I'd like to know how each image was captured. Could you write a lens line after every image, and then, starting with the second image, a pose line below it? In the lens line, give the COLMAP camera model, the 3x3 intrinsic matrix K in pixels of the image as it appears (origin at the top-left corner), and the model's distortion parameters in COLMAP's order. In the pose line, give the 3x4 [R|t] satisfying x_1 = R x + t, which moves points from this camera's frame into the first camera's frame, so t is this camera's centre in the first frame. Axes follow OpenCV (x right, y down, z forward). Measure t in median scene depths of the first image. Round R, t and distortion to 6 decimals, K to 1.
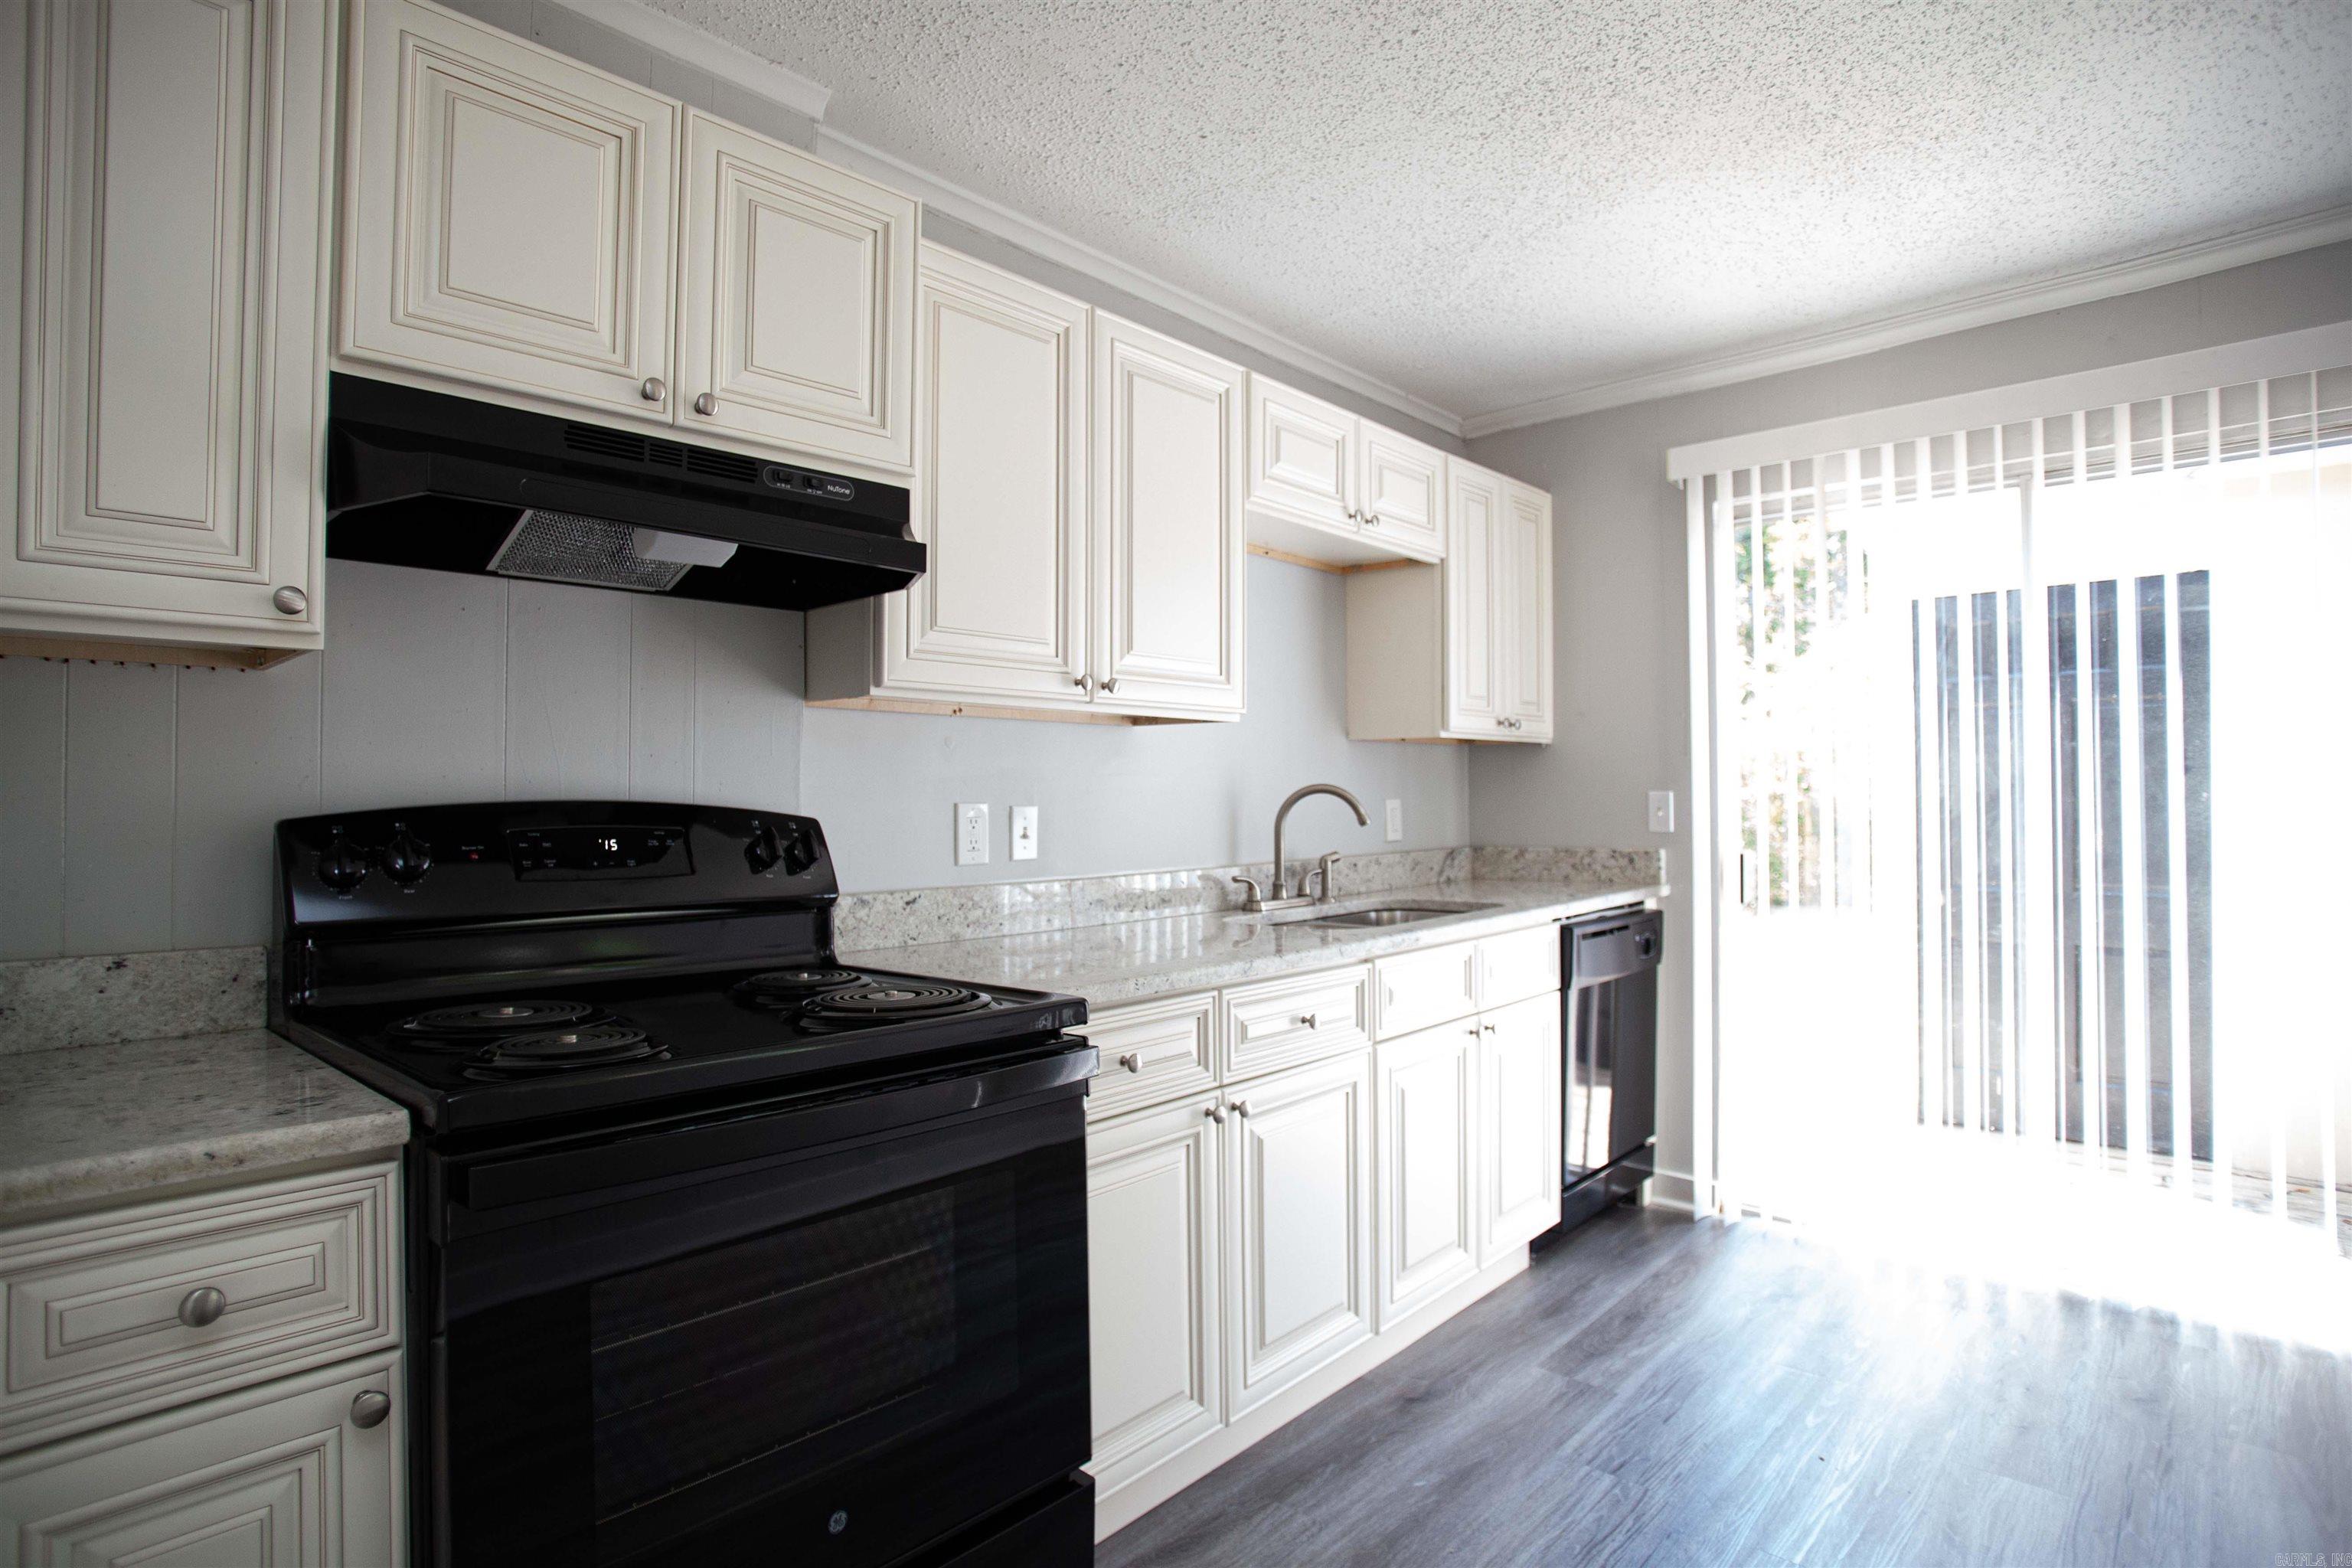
lens RADIAL K [[1198.7, 0, 1174.7], [0, 1198.7, 780.6], [0, 0, 1]] dist [-0.001820, 0.000037]
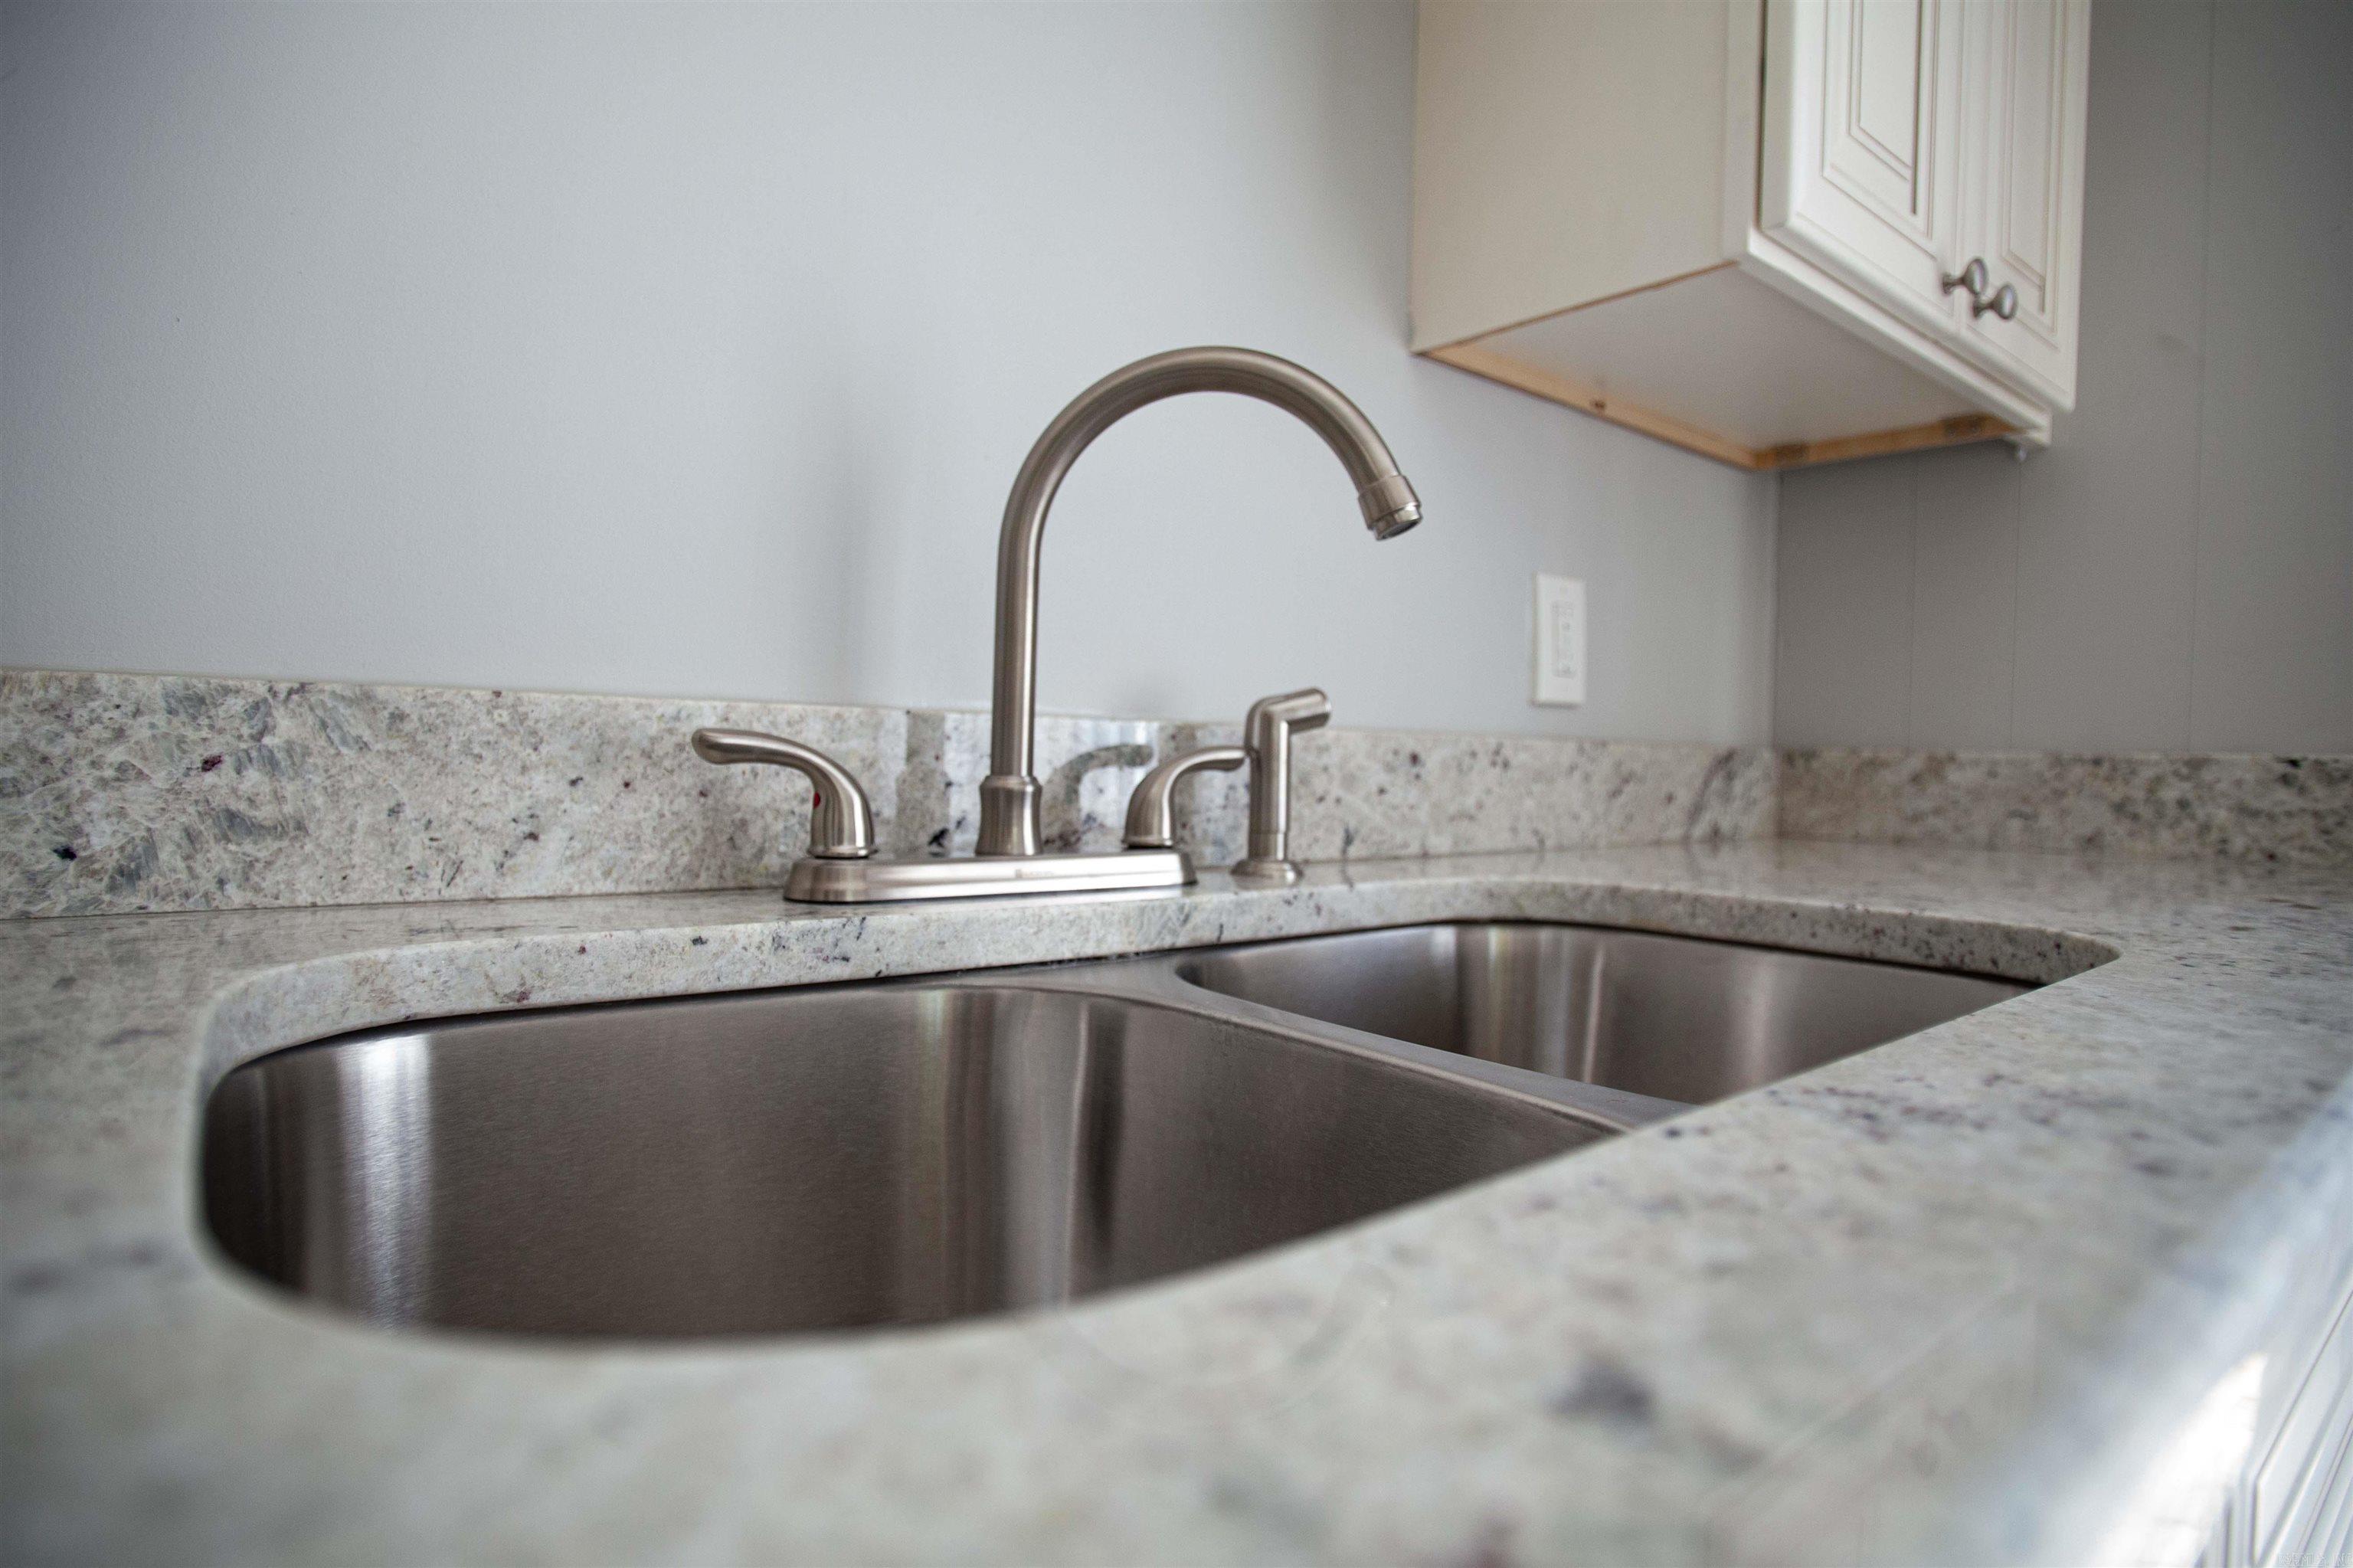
lens RADIAL K [[1199.2, 0, 1179.9], [0, 1199.2, 773.0], [0, 0, 1]] dist [-0.001820, 0.000037]
pose [[0.988497, 0.037745, -0.146456, 0.128825], [-0.033906, 0.999015, 0.028617, 0.063092], [0.147392, -0.023322, 0.988803, 0.657049]]
